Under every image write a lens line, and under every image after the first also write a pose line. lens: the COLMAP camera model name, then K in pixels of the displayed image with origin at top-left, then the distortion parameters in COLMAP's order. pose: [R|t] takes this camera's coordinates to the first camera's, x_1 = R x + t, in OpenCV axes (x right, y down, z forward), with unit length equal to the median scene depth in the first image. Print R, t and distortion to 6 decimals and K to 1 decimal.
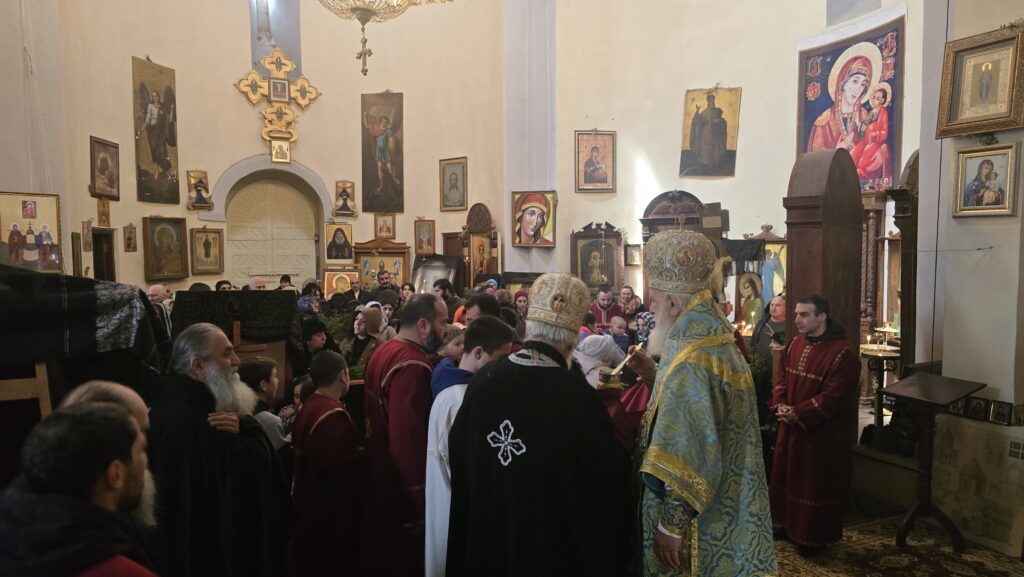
lens RADIAL K [[658.7, 0, 509.1], [0, 658.7, 293.3], [0, 0, 1]] dist [0.070678, -0.067612]
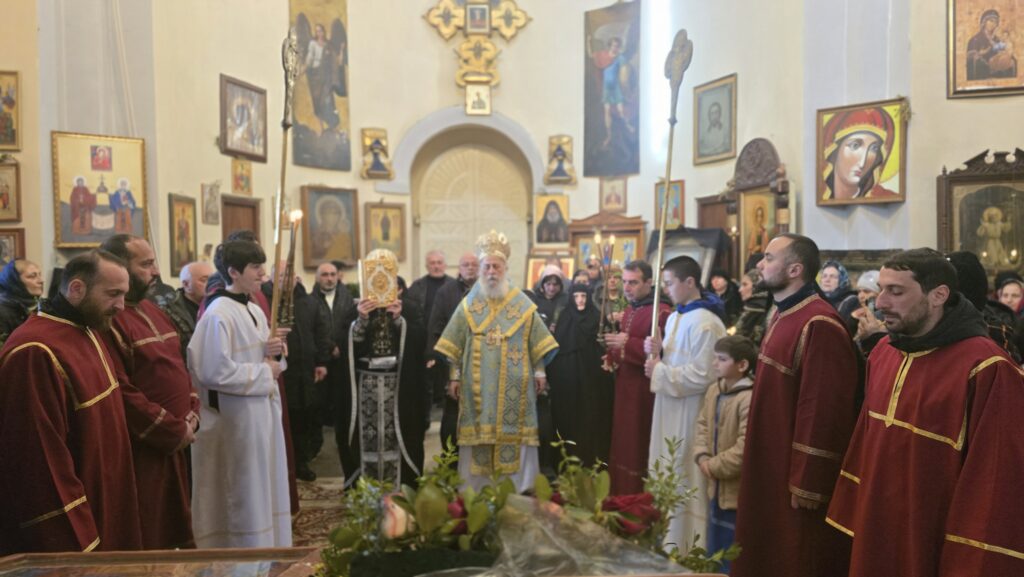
lens RADIAL K [[658.7, 0, 528.1], [0, 658.7, 298.5], [0, 0, 1]] dist [0.070678, -0.067612]
pose [[0.932121, 0.010108, -0.362006, -0.019253], [-0.013795, 0.999876, -0.007601, 0.018783], [0.361884, 0.012079, 0.932145, 0.369443]]
